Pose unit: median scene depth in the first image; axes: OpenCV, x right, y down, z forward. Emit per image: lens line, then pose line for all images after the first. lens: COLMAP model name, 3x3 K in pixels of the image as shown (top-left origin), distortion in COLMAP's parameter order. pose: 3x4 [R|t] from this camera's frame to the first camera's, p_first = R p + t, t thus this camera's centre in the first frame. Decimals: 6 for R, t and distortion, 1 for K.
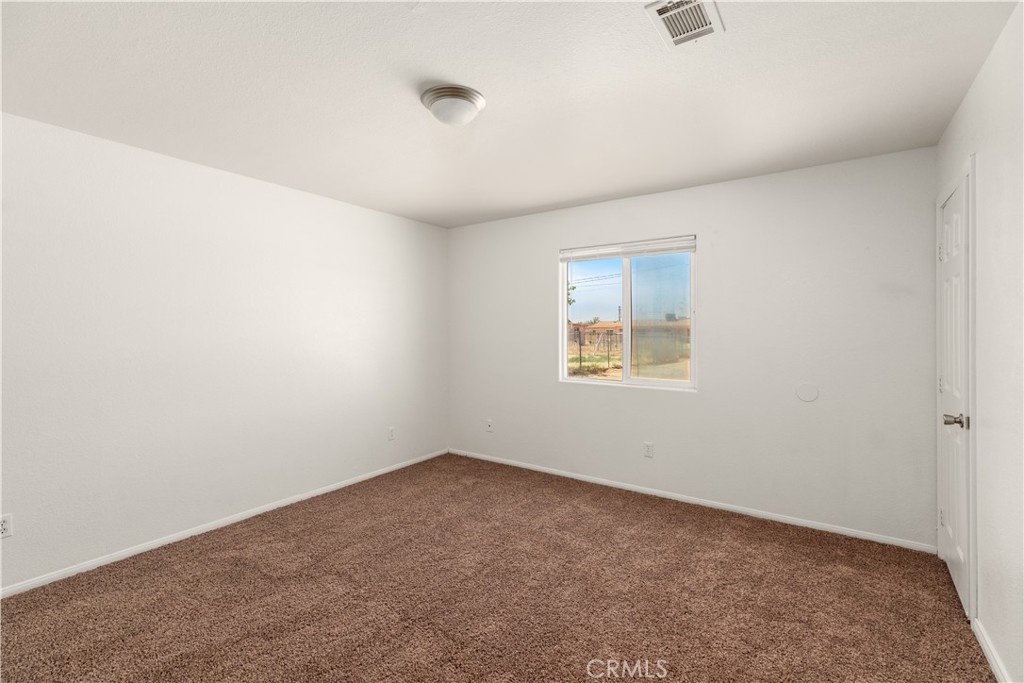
lens RADIAL K [[454.1, 0, 510.0], [0, 454.1, 328.9], [0, 0, 1]] dist [0.005532, -0.001029]
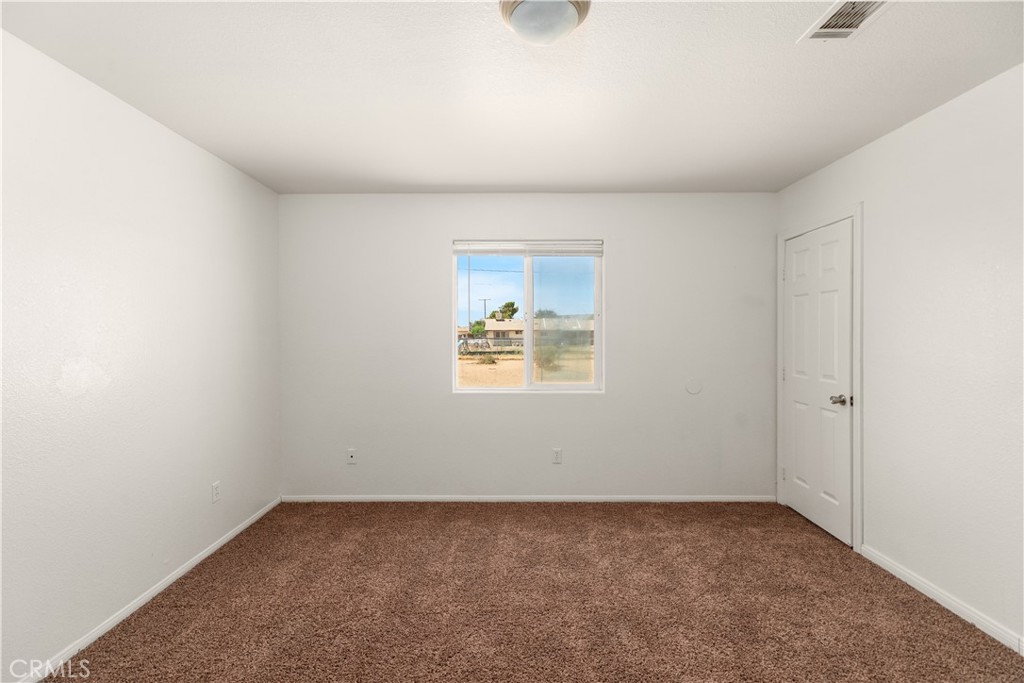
lens RADIAL K [[454.1, 0, 510.3], [0, 454.1, 333.9], [0, 0, 1]] dist [0.005532, -0.001029]
pose [[0.823869, -0.002802, 0.566773, -0.346425], [0.000574, 0.999991, 0.004108, 0.000551], [-0.566780, -0.003059, 0.823864, 0.271384]]
